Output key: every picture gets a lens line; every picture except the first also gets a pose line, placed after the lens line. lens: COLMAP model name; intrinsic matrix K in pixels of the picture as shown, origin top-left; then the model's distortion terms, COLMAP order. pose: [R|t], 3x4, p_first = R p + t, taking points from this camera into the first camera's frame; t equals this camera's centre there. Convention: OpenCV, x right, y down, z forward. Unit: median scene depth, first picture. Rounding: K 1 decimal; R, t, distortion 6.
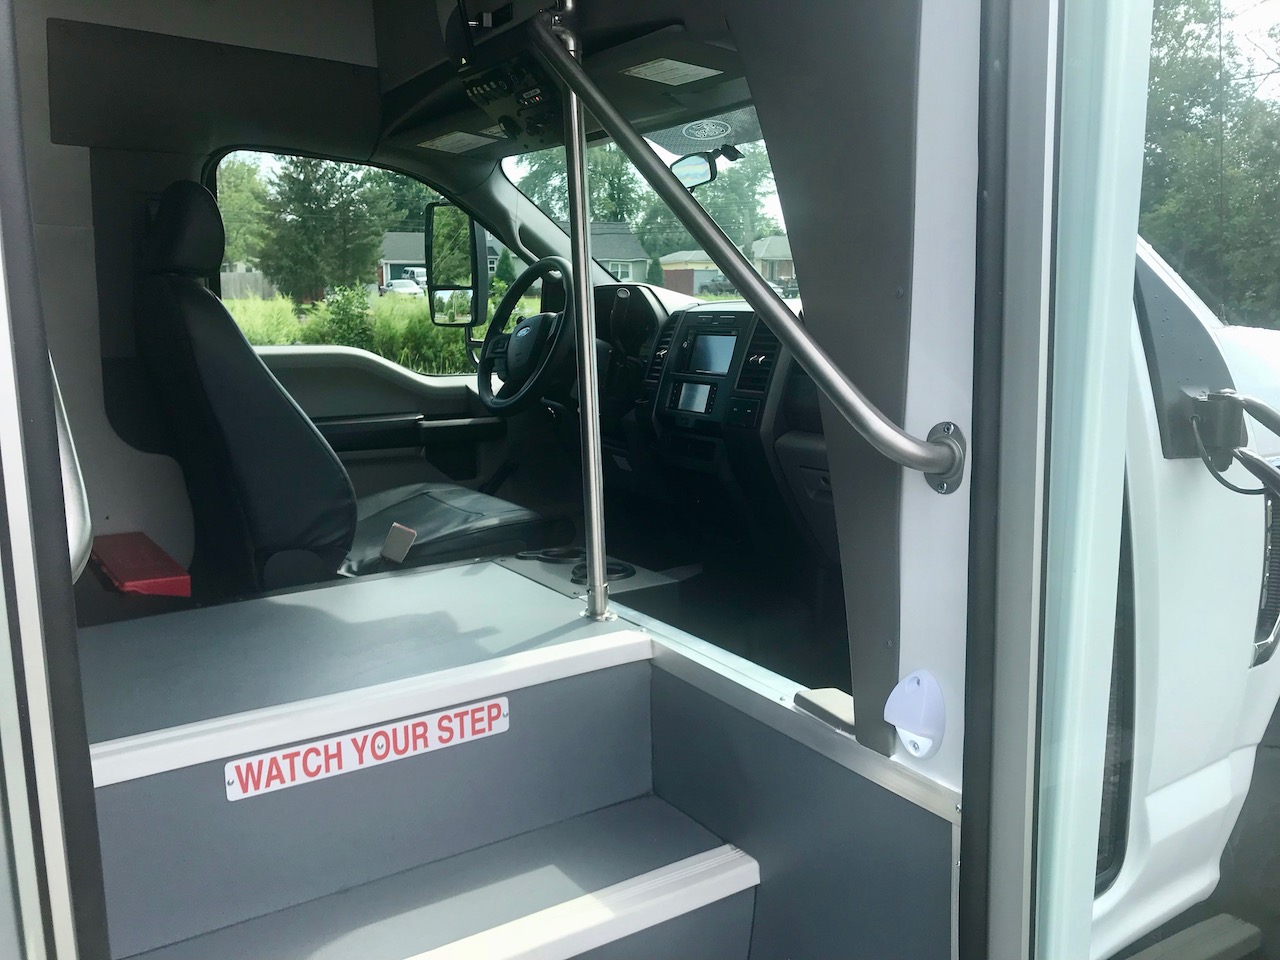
lens RADIAL K [[1063.7, 0, 625.0], [0, 1063.7, 462.1], [0, 0, 1]] dist [0.038458, -0.063152]
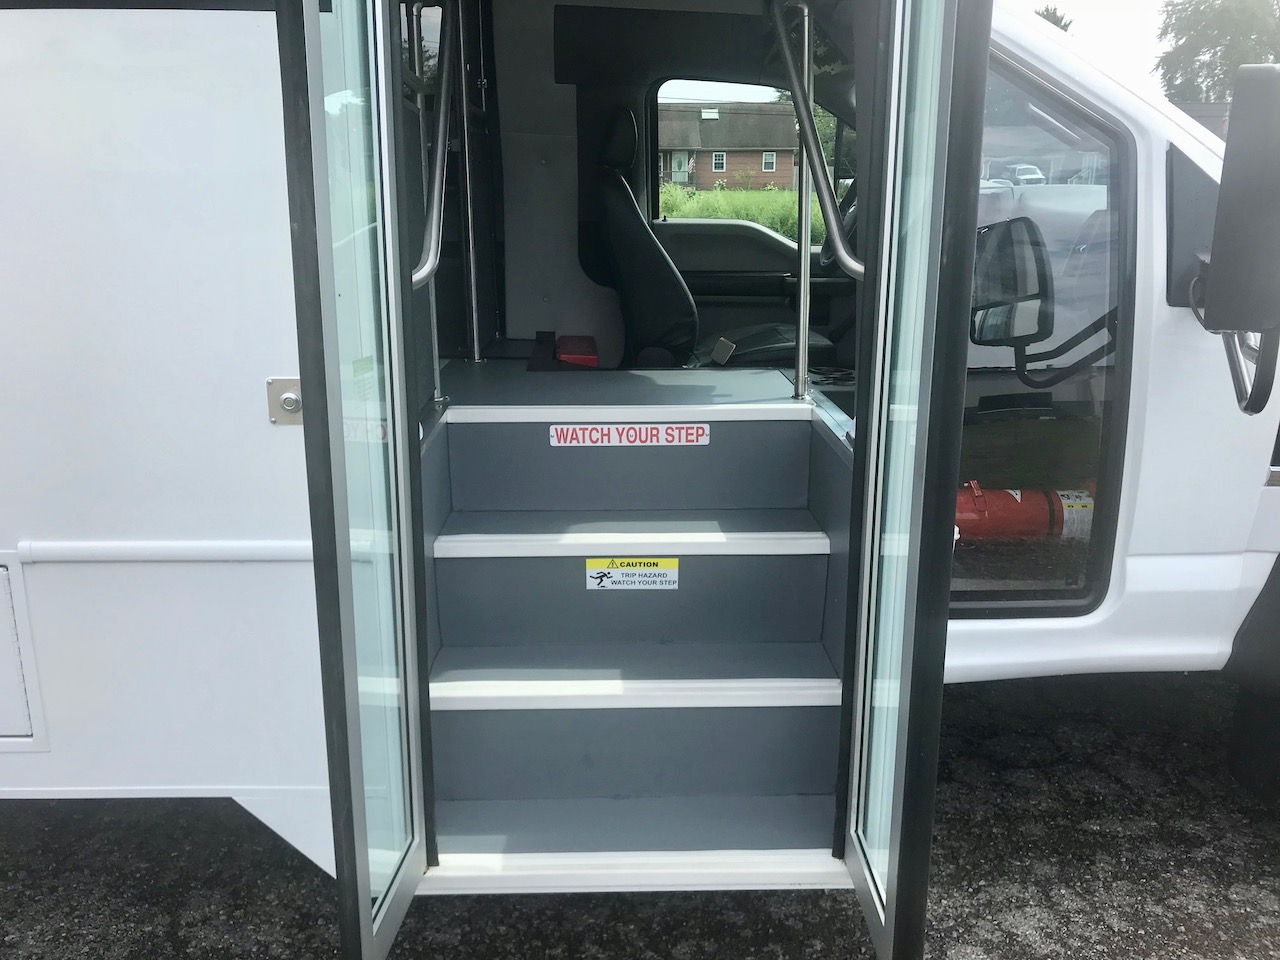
lens RADIAL K [[1063.7, 0, 625.0], [0, 1063.7, 462.1], [0, 0, 1]] dist [0.038458, -0.063152]
pose [[0.854262, 0.144494, -0.499358, 0.654406], [-0.094844, 0.987792, 0.123576, 0.087304], [0.511118, -0.058205, 0.857538, -0.541598]]
